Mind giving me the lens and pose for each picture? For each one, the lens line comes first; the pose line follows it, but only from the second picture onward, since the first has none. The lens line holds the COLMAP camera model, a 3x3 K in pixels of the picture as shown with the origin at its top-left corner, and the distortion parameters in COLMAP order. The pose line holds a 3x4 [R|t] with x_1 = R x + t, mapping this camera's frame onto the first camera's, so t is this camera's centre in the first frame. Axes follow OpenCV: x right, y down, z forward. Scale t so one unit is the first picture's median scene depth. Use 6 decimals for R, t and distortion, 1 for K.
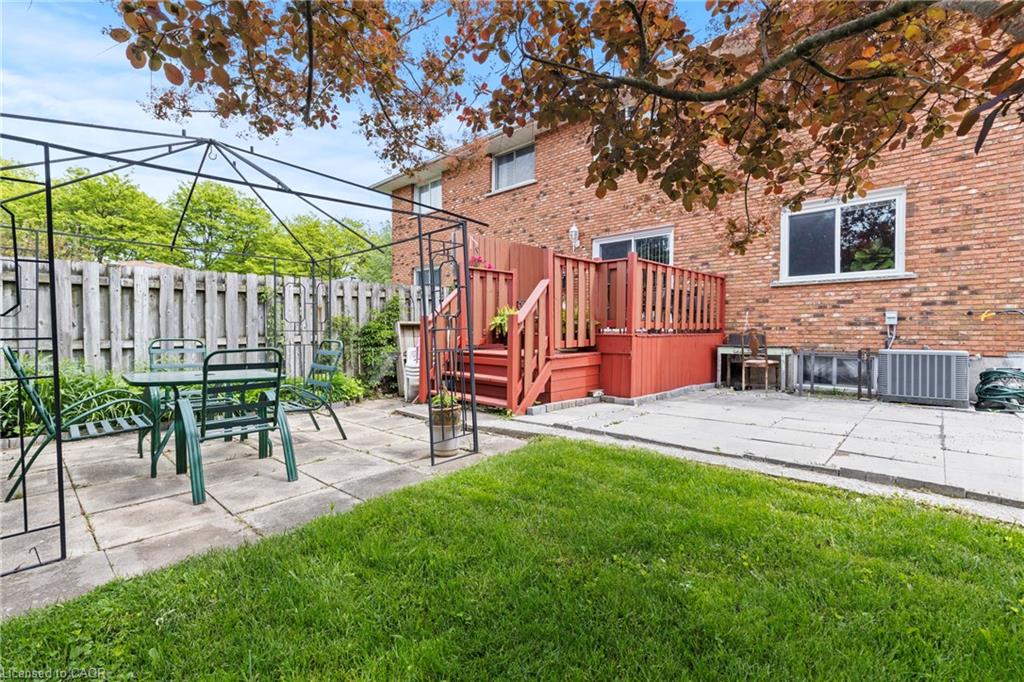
lens RADIAL K [[457.5, 0, 506.9], [0, 457.5, 337.0], [0, 0, 1]] dist [0.001221, 0.000031]
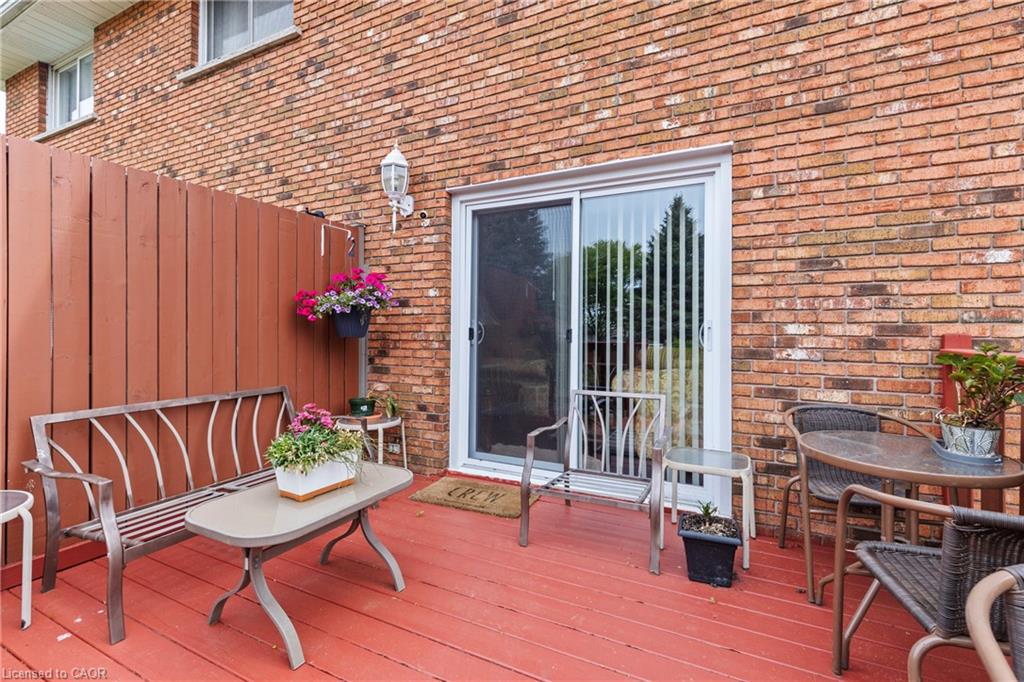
lens RADIAL K [[457.5, 0, 505.4], [0, 457.5, 331.7], [0, 0, 1]] dist [0.001221, 0.000031]
pose [[0.958865, -0.001428, 0.283859, 0.126619], [0.002672, 0.999988, -0.003995, -0.109379], [-0.283850, 0.004589, 0.958858, 0.651353]]
